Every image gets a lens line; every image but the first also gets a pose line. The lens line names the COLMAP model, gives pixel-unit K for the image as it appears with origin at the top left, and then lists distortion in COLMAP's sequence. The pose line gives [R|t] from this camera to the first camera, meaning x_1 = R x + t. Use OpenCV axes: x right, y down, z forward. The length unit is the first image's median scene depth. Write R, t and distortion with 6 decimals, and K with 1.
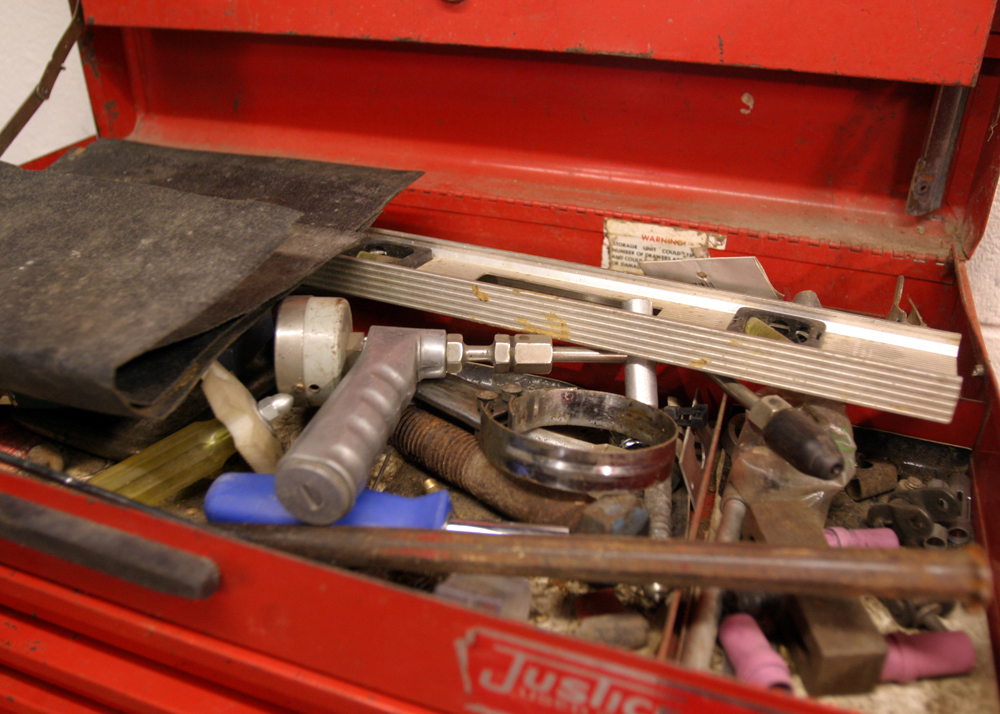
lens RADIAL K [[878.0, 0, 499.1], [0, 878.0, 355.2], [0, 0, 1]] dist [-0.066851, 0.001221]
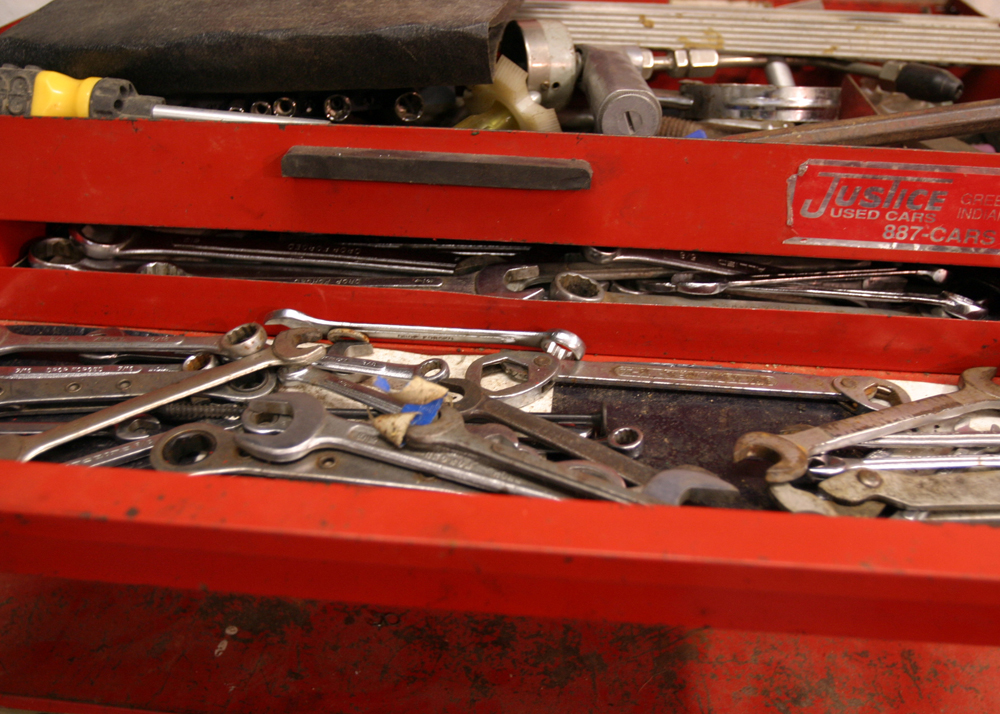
lens RADIAL K [[945.6, 0, 500.4], [0, 945.6, 357.6], [0, 0, 1]] dist [-0.075294, 0.000000]
pose [[0.969308, -0.127936, 0.209939, -0.615288], [0.123332, 0.991750, 0.034935, 0.361945], [-0.212677, -0.007971, 0.977090, -0.276418]]
